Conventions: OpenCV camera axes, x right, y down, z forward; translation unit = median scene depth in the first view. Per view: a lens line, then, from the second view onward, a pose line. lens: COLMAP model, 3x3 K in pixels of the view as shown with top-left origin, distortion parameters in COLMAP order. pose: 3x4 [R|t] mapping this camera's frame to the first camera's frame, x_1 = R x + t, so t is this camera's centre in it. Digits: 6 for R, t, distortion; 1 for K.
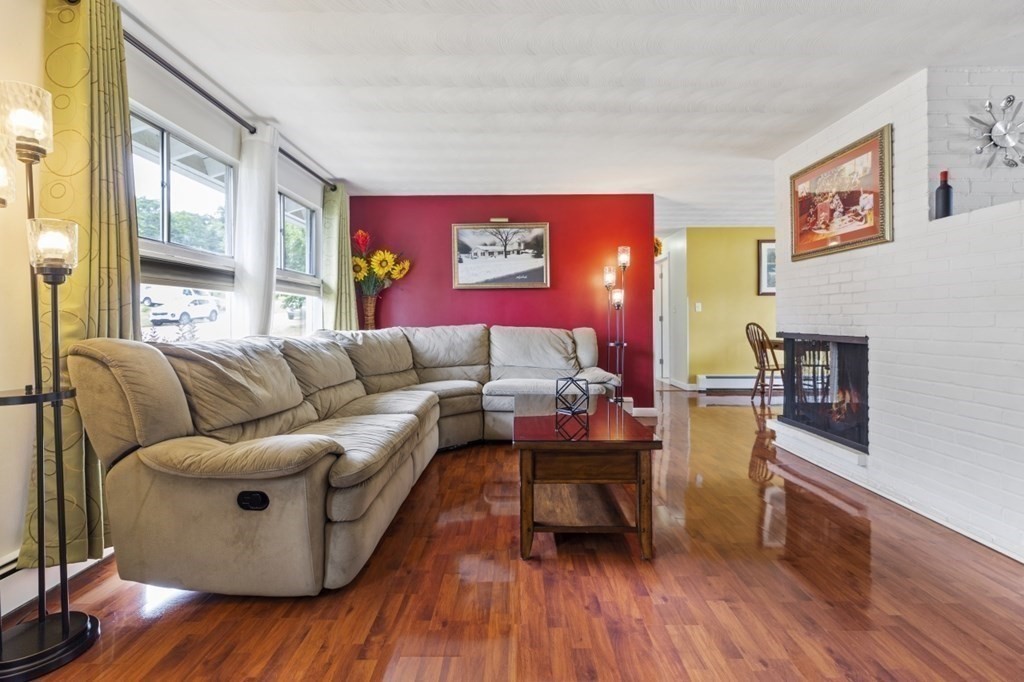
lens RADIAL K [[460.2, 0, 512.4], [0, 460.2, 319.7], [0, 0, 1]] dist [0.003304, 0.000068]
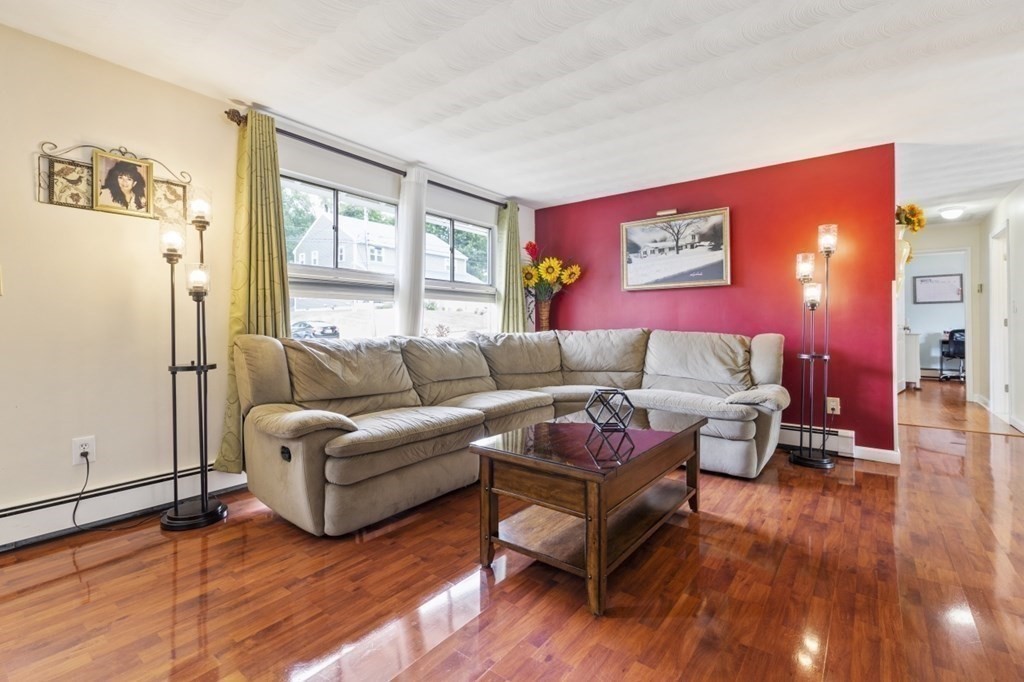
lens RADIAL K [[460.2, 0, 515.2], [0, 460.2, 324.3], [0, 0, 1]] dist [0.003304, 0.000068]
pose [[0.798230, 0.002017, -0.602349, 0.317355], [-0.001133, 0.999998, 0.001847, 0.000349], [0.602351, -0.000792, 0.798231, 0.121081]]
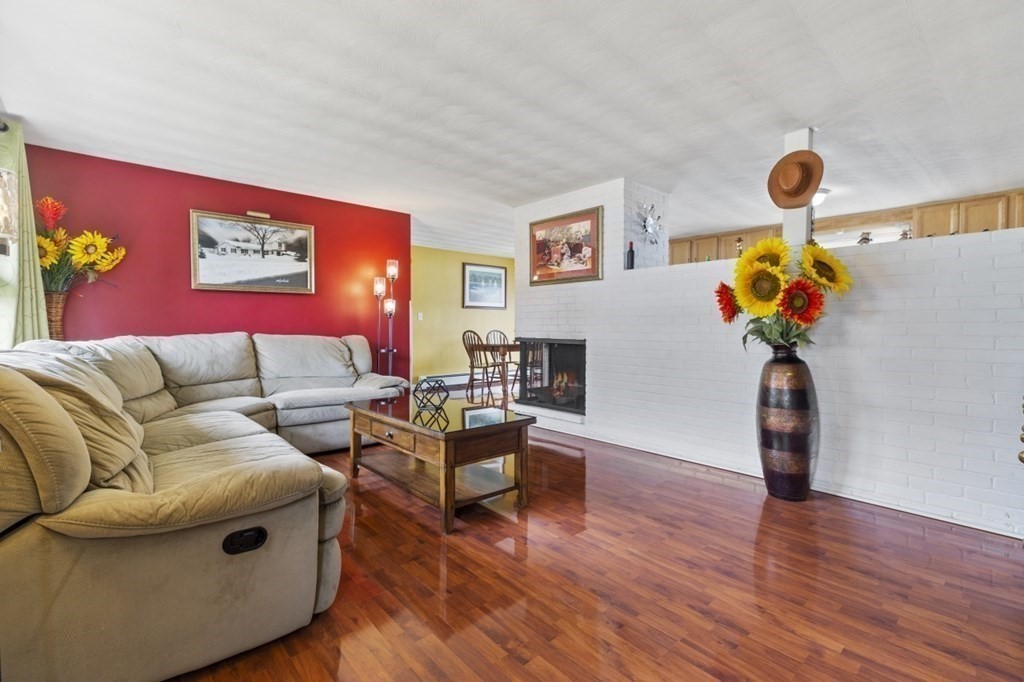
lens RADIAL K [[460.2, 0, 511.2], [0, 460.2, 330.2], [0, 0, 1]] dist [0.003304, 0.000068]
pose [[0.742763, -0.000662, 0.669555, -0.299748], [-0.004151, 0.999976, 0.005594, -0.001221], [-0.669542, -0.006934, 0.742742, 0.015677]]
